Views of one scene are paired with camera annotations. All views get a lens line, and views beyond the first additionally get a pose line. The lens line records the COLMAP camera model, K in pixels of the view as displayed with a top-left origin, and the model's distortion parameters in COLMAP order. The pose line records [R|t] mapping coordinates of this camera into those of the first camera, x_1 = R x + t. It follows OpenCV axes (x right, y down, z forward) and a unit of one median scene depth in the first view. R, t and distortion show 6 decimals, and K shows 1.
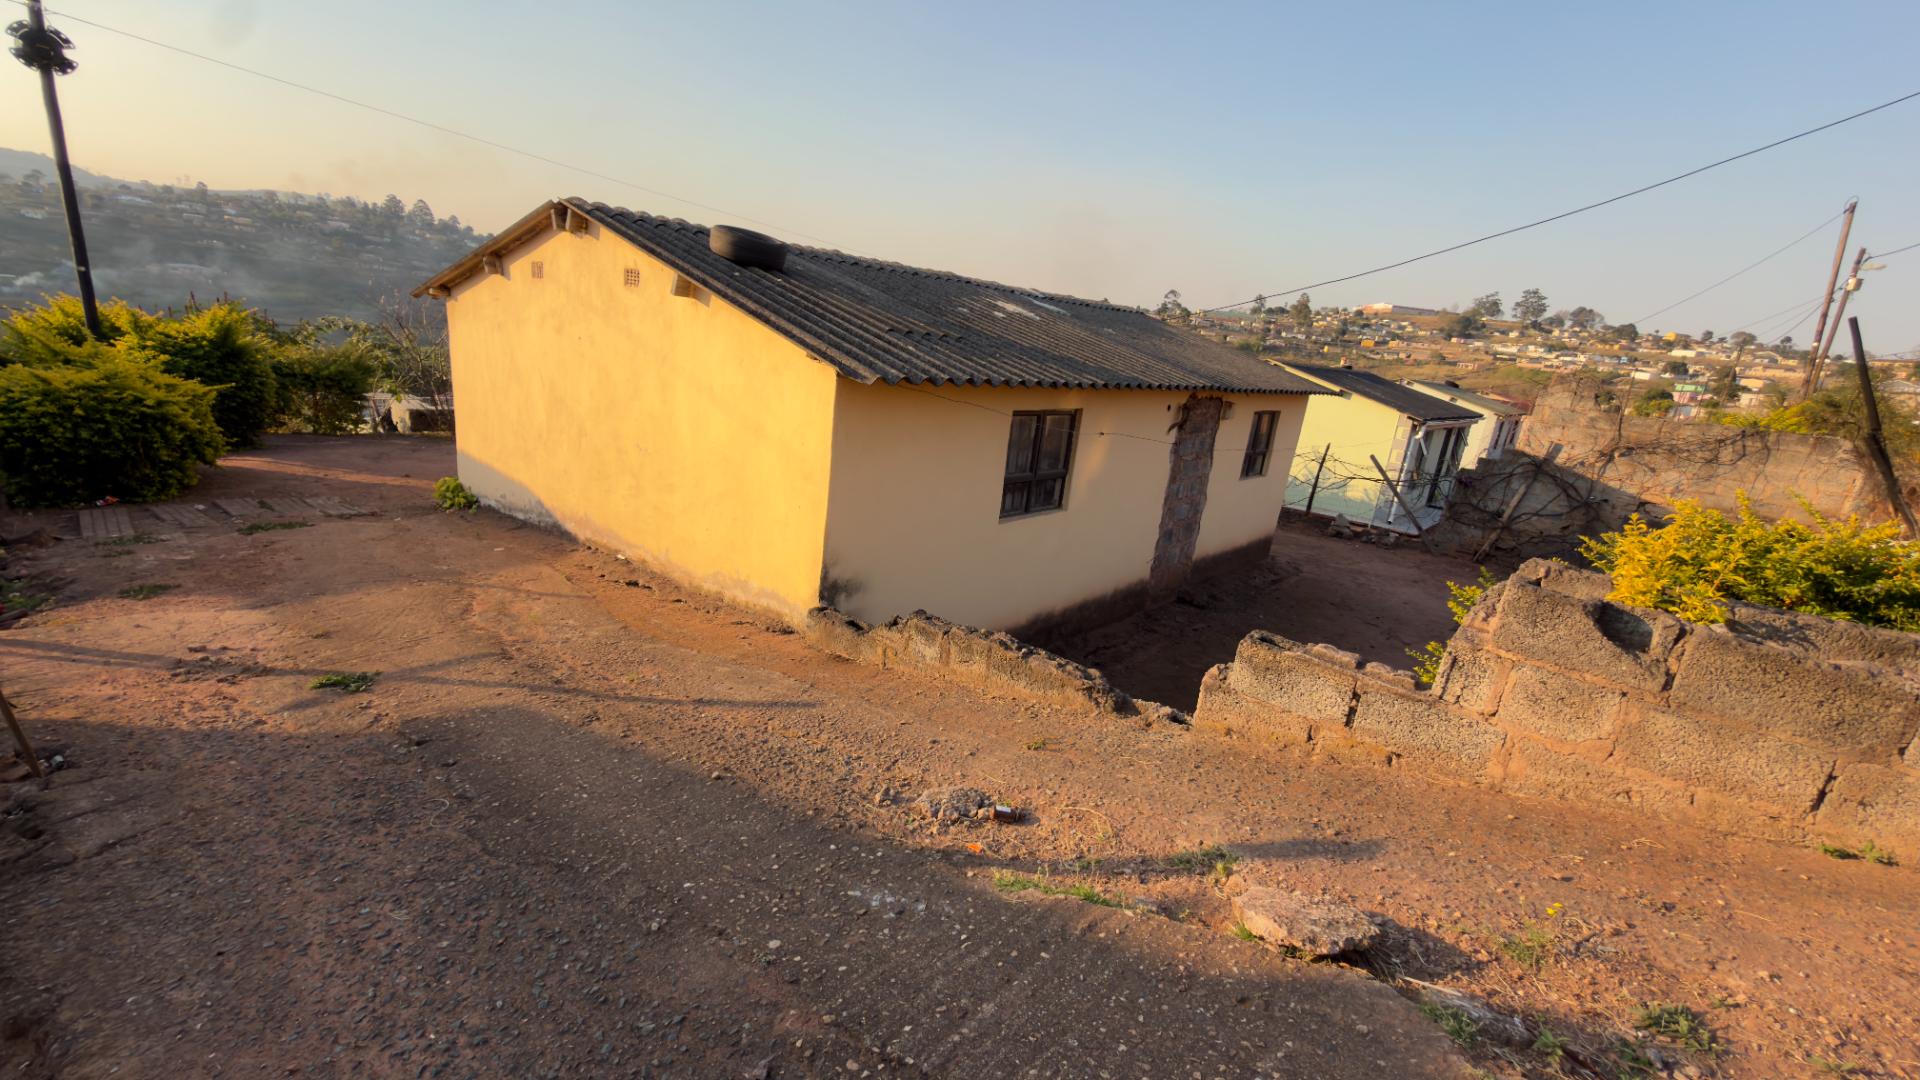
lens RADIAL K [[778.2, 0, 965.5], [0, 778.2, 538.6], [0, 0, 1]] dist [0.002797, -0.000429]
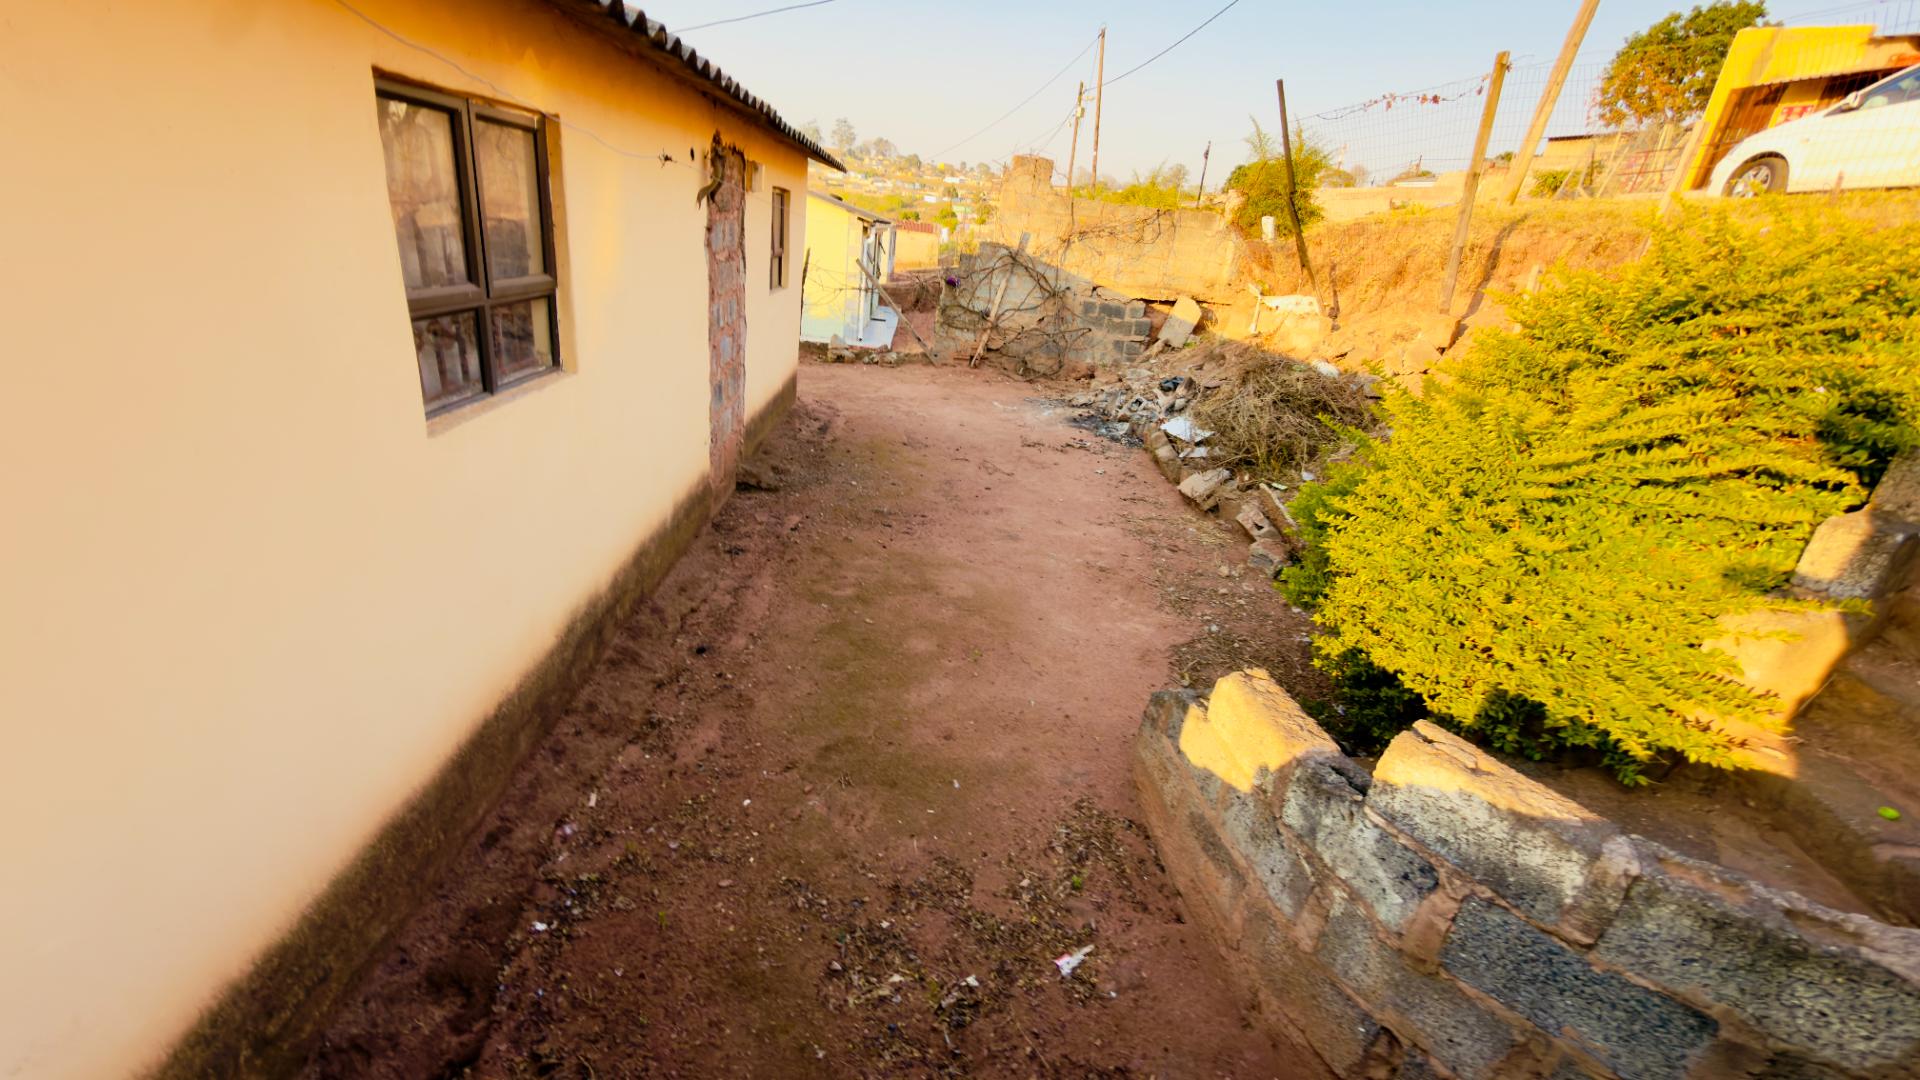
lens RADIAL K [[778.2, 0, 965.5], [0, 778.2, 538.6], [0, 0, 1]] dist [0.002797, -0.000429]
pose [[0.734966, -0.281029, 0.617128, -0.004744], [0.152915, 0.955325, 0.252924, -0.013626], [-0.660637, -0.091522, 0.745105, 0.290677]]
